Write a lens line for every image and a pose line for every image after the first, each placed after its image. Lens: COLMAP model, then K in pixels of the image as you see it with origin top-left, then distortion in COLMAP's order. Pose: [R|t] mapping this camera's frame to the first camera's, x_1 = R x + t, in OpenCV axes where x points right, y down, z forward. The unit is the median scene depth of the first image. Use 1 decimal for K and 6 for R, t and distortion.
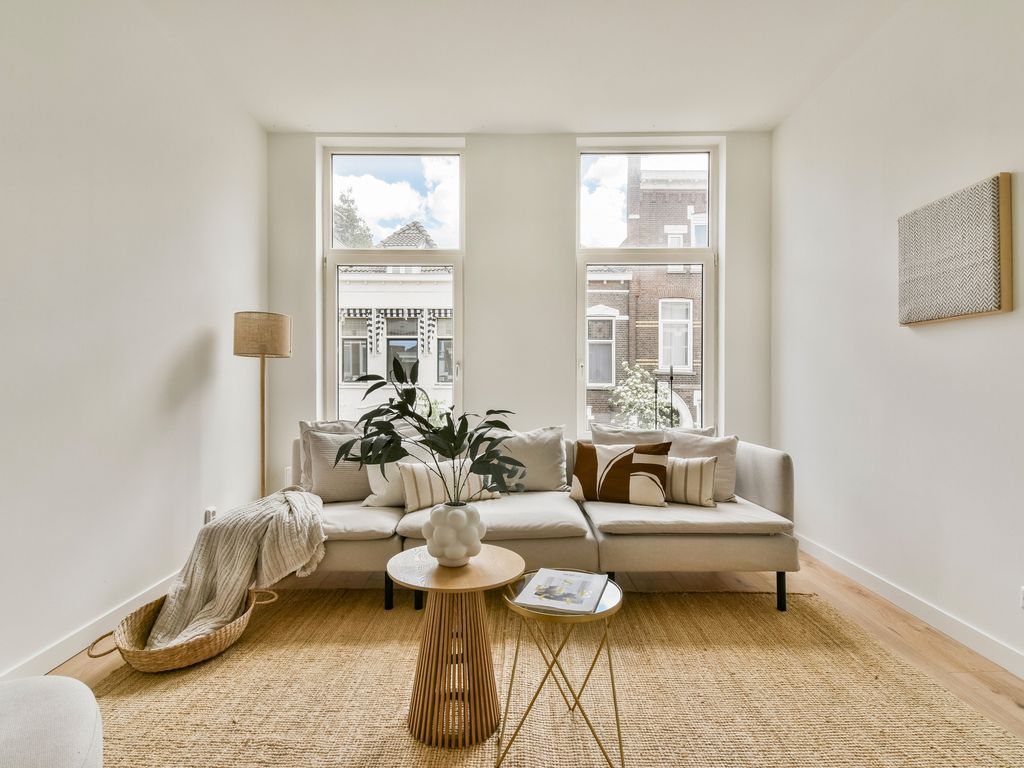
lens RADIAL K [[526.0, 0, 512.0], [0, 526.0, 380.5], [0, 0, 1]] dist [0.026475, -0.000339]
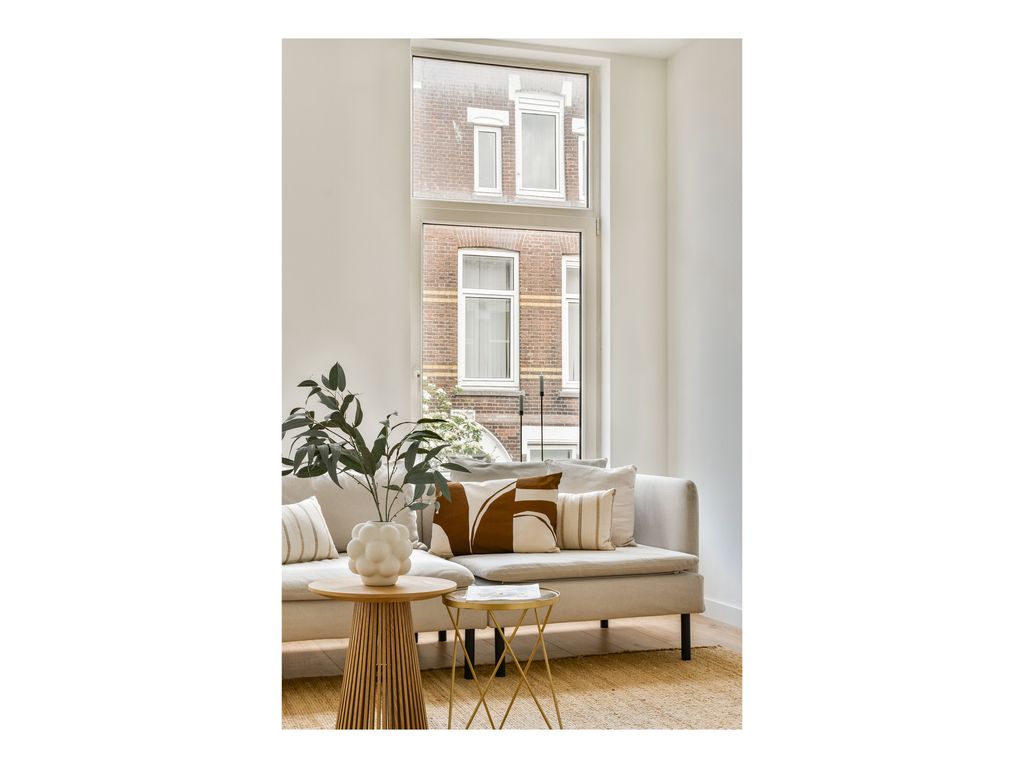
lens RADIAL K [[1691.2, 0, 512.0], [0, 1691.2, 384.0], [0, 0, 1]] dist [-0.005677, 0.006524]
pose [[0.923068, 0.010021, 0.384506, -0.738922], [0.000148, 0.999651, -0.026407, 0.051178], [-0.384636, 0.024432, 0.922745, -1.302759]]
